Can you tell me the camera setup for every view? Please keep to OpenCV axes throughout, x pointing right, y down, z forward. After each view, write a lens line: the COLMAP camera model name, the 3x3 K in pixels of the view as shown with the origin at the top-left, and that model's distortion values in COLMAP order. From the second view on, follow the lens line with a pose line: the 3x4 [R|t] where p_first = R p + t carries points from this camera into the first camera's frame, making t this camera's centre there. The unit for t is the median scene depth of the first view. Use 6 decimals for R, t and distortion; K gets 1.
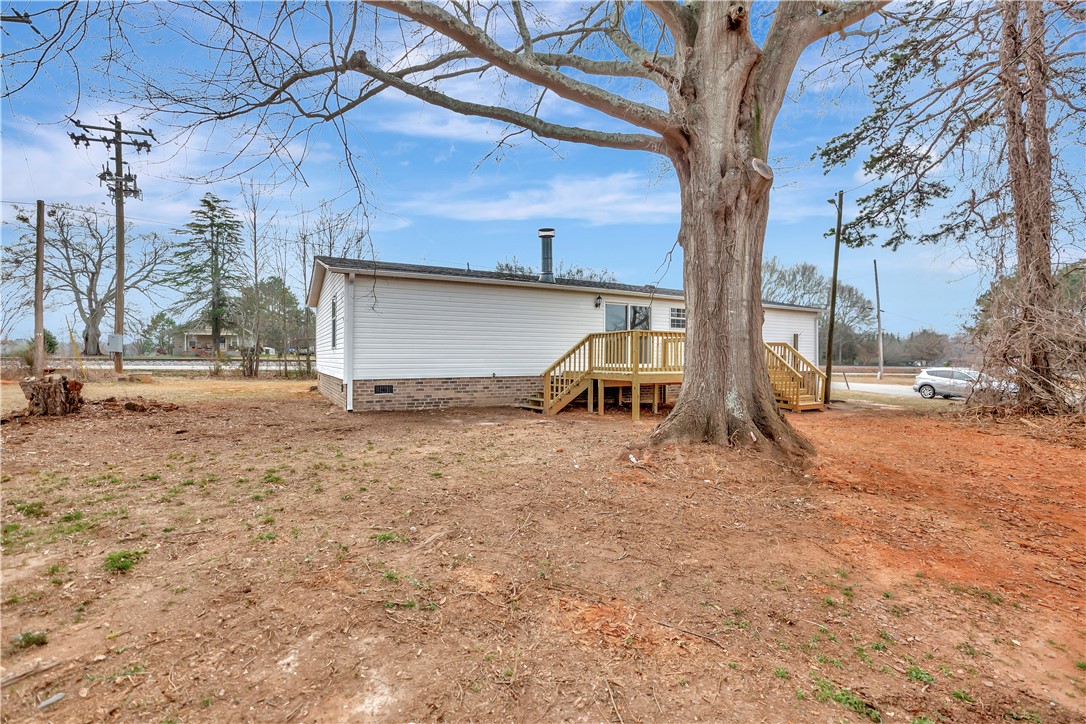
lens RADIAL K [[501.1, 0, 543.0], [0, 501.1, 362.0], [0, 0, 1]] dist [0.001915, 0.000108]
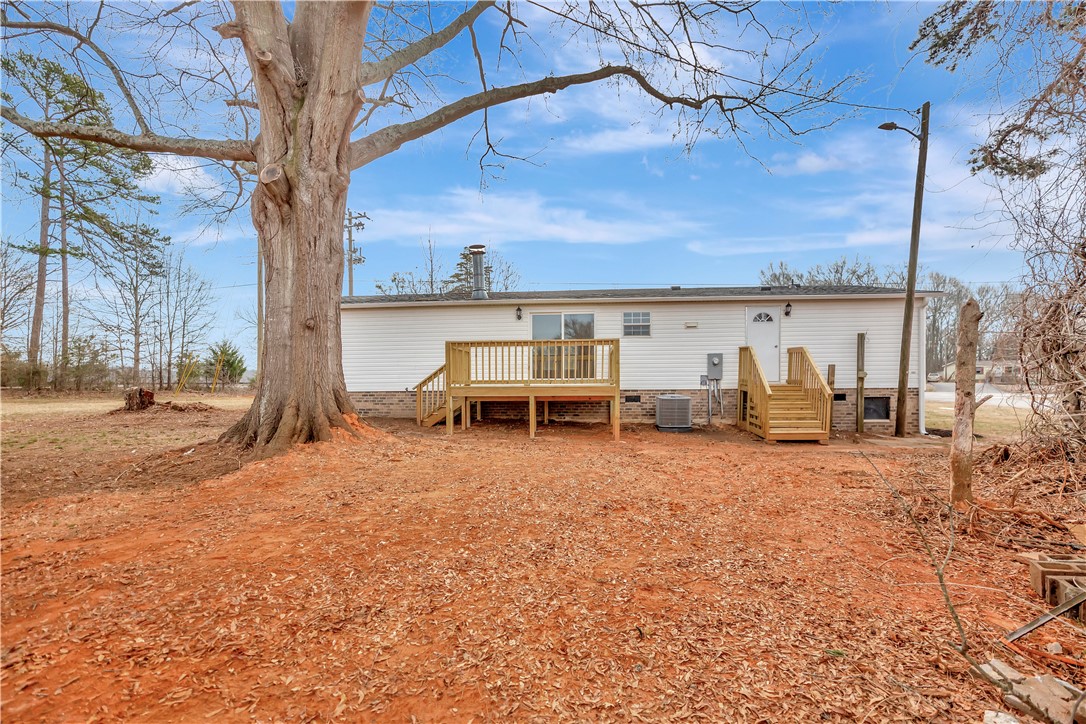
lens RADIAL K [[506.2, 0, 542.9], [0, 506.2, 385.4], [0, 0, 1]] dist [-0.000240, -0.000099]
pose [[0.829463, -0.004531, -0.558544, 0.669095], [0.005226, 0.999986, -0.000351, 0.016987], [0.558538, -0.002628, 0.829475, 0.219330]]
